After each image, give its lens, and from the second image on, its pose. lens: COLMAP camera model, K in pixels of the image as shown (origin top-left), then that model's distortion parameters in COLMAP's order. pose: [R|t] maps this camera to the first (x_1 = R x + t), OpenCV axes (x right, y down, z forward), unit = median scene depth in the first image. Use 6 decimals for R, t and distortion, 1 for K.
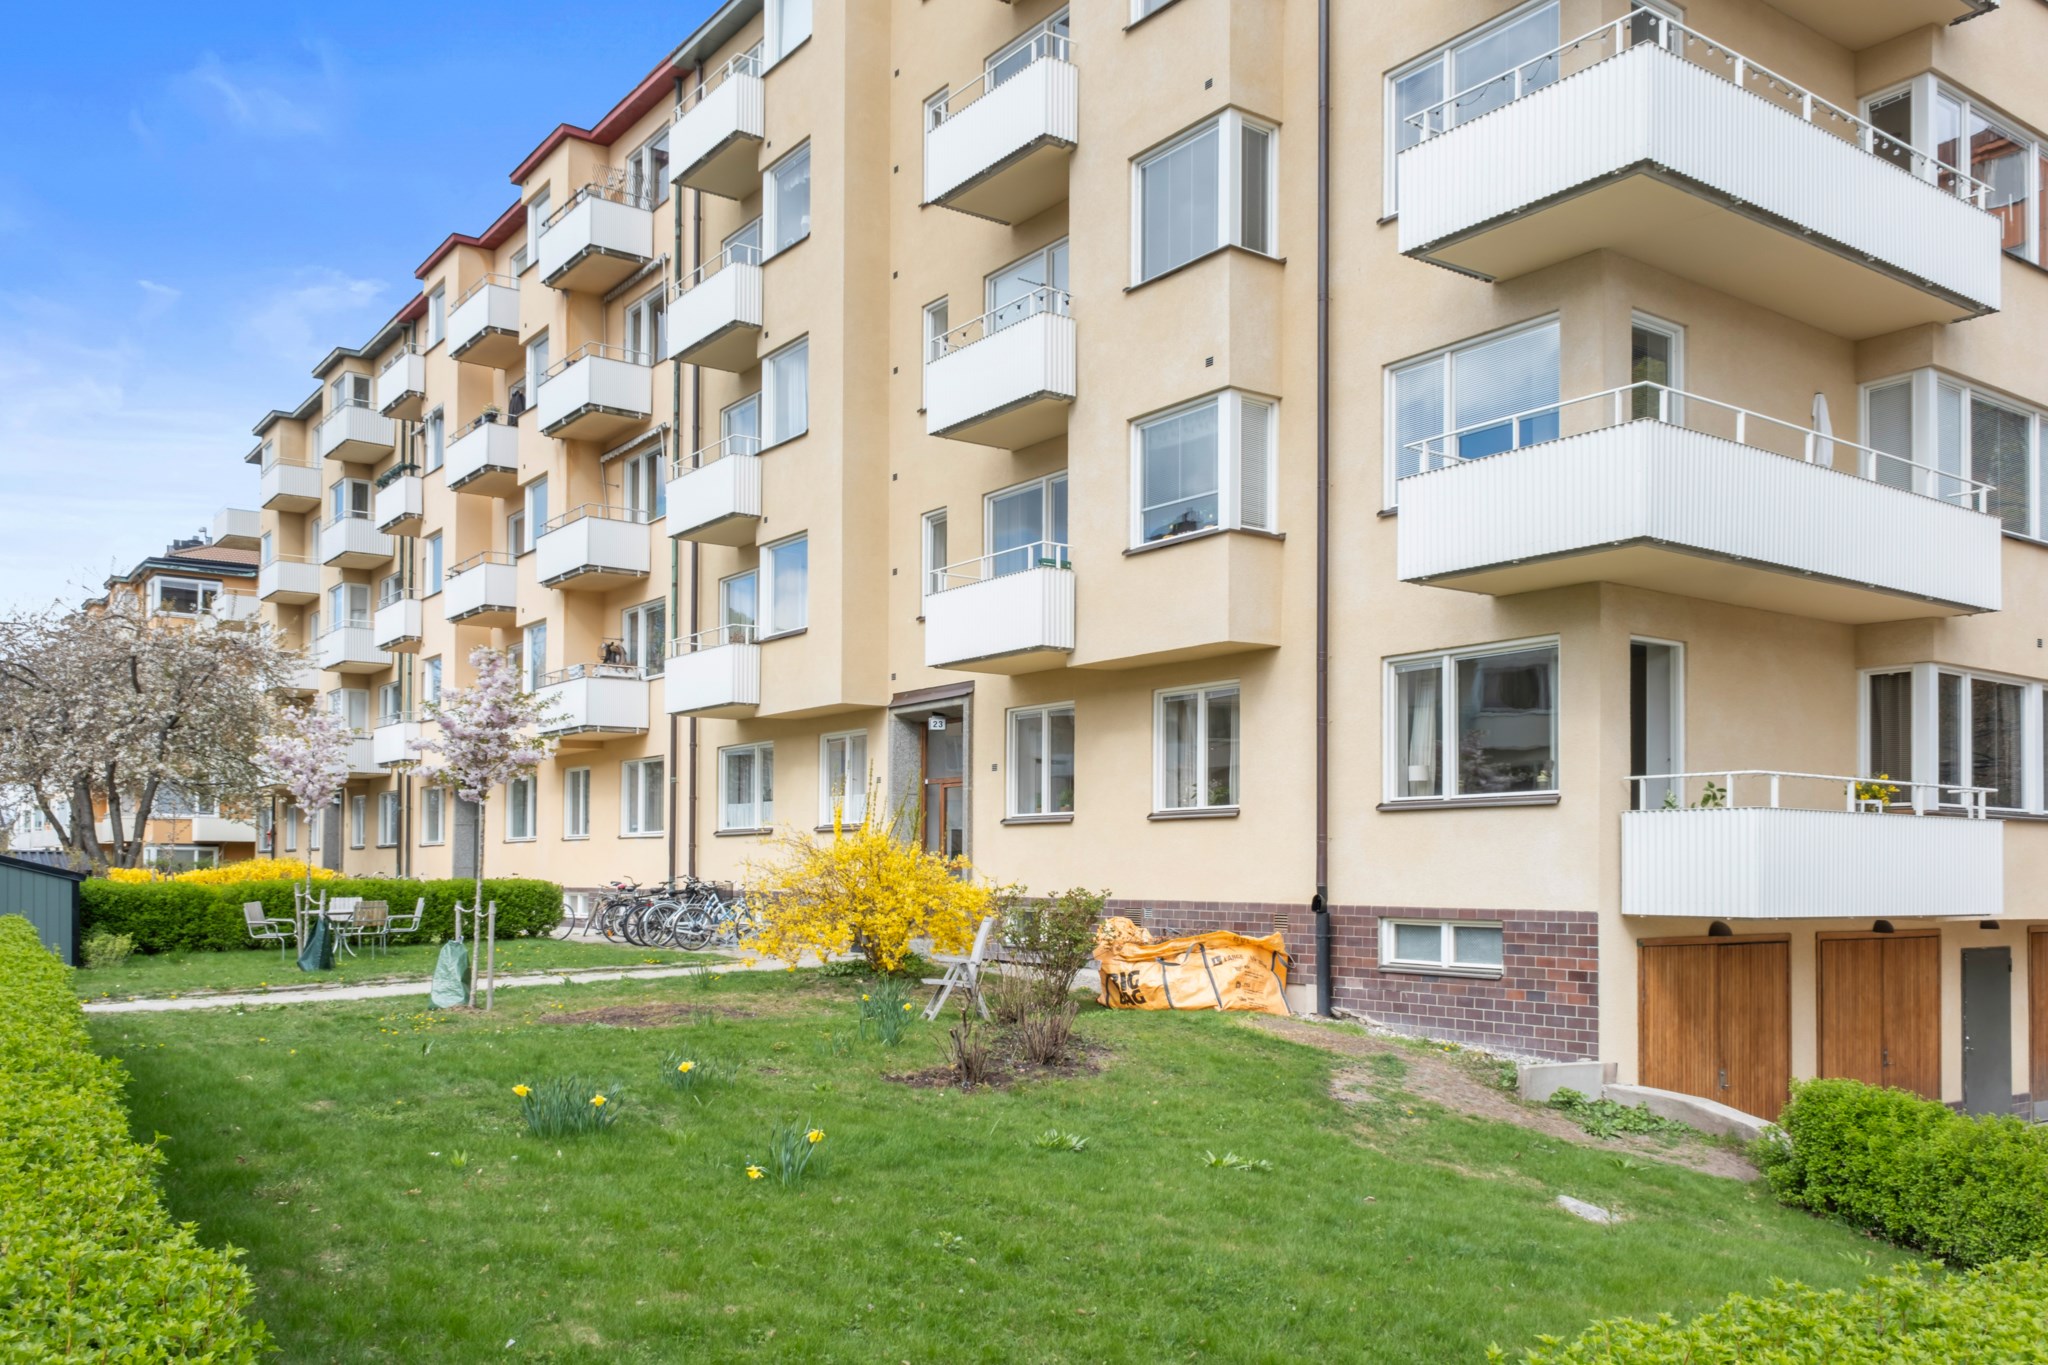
lens RADIAL K [[1610.9, 0, 1018.2], [0, 1610.9, 617.3], [0, 0, 1]] dist [0.013992, -0.004953]
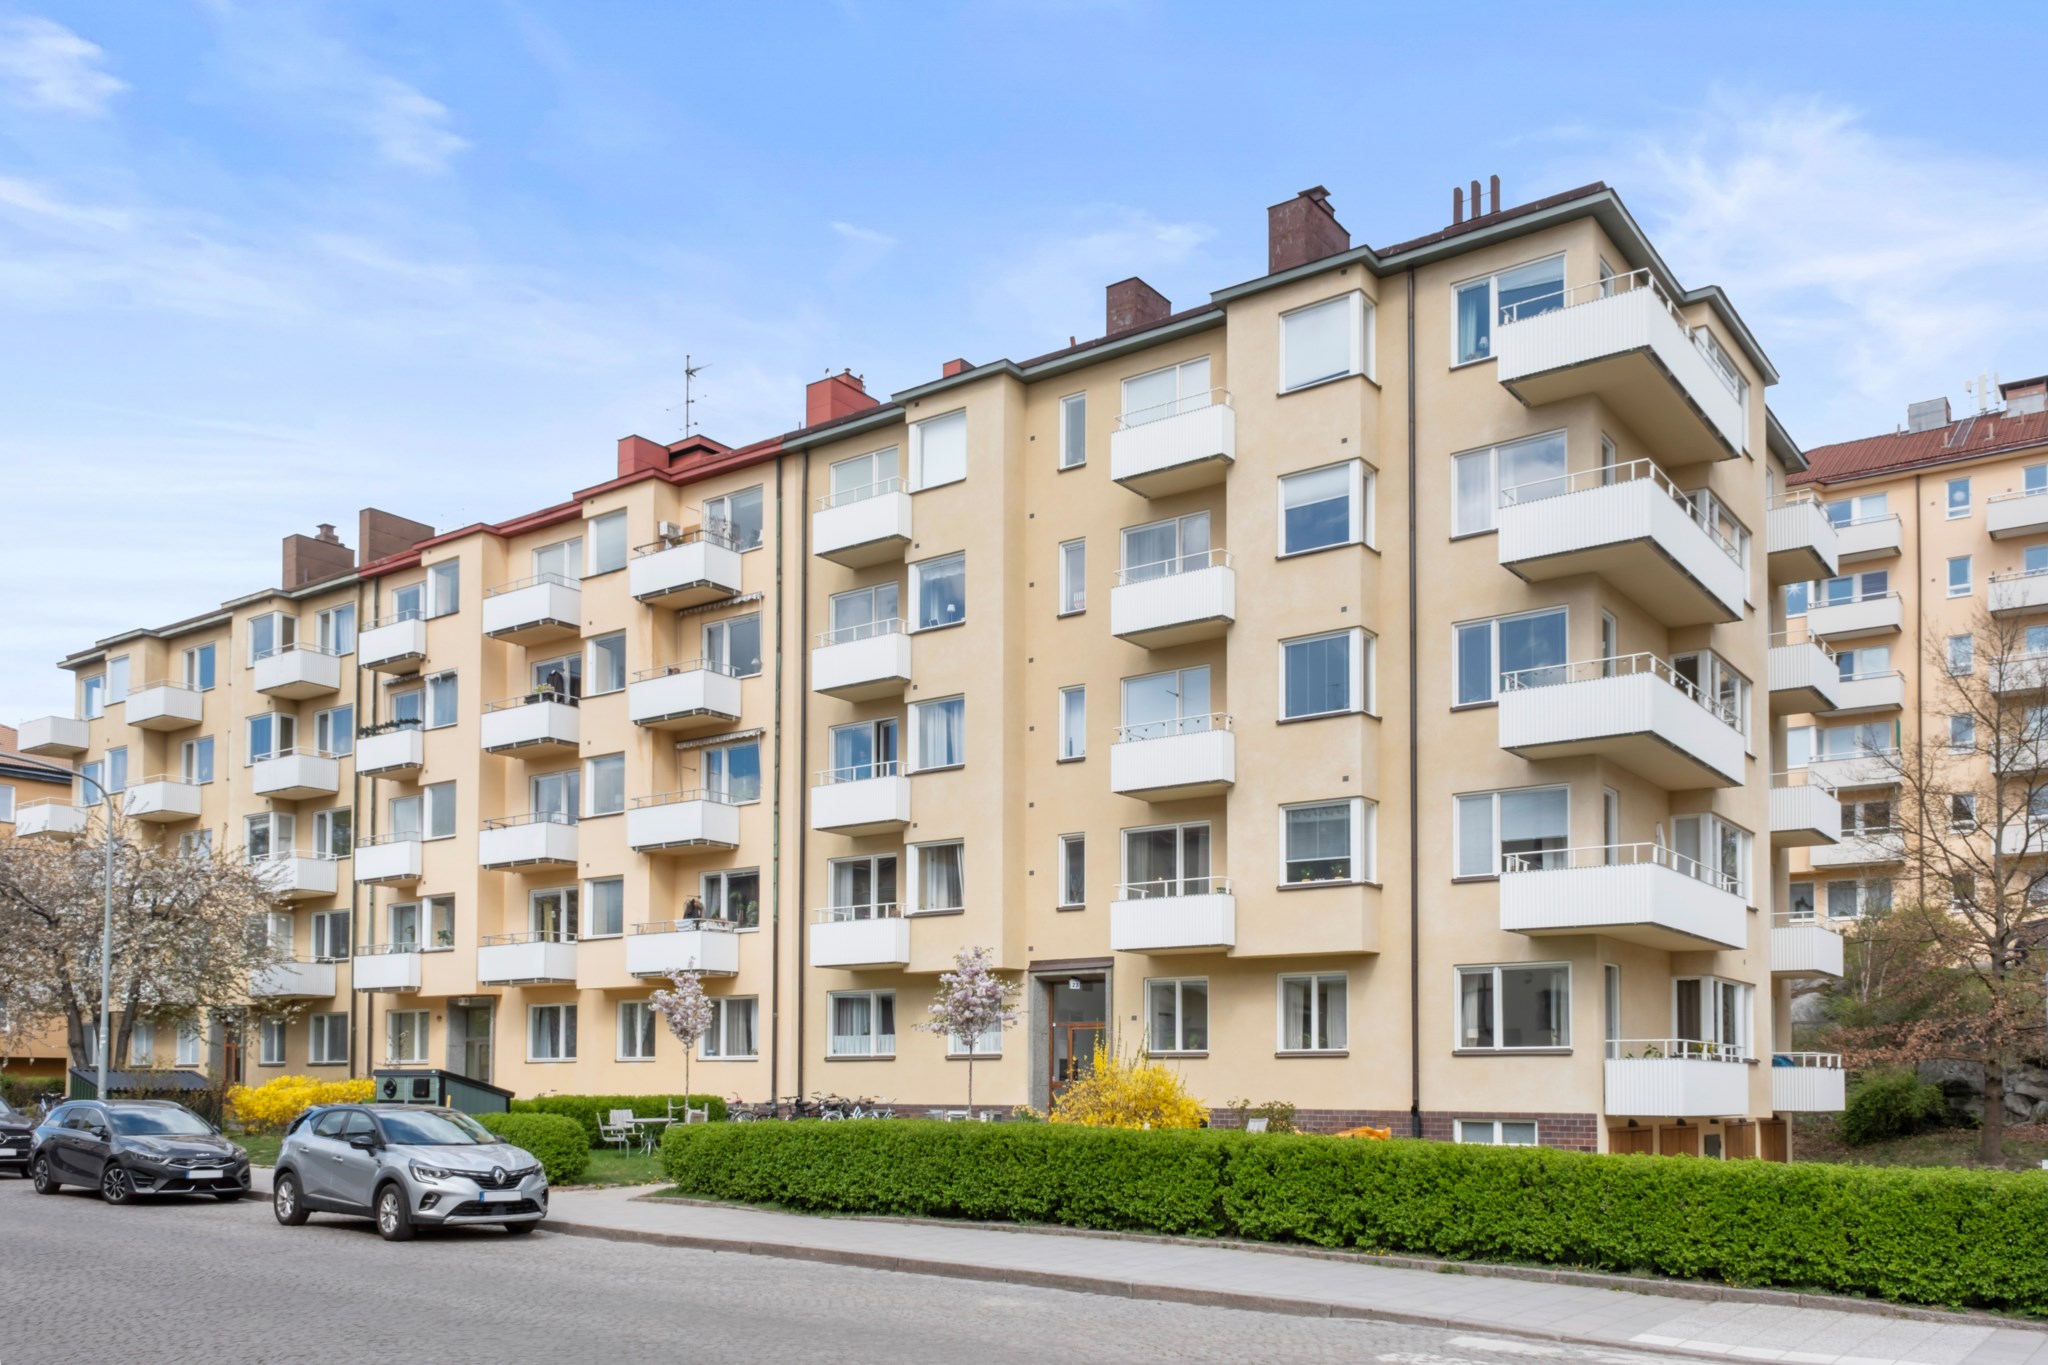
lens RADIAL K [[1706.0, 0, 1024.0], [0, 1706.0, 682.5], [0, 0, 1]] dist [0.013459, -0.002958]
pose [[0.943216, 0.076845, 0.323169, -0.764513], [-0.052933, 0.995213, -0.082155, -0.094738], [-0.327935, 0.060384, 0.942768, -0.551959]]
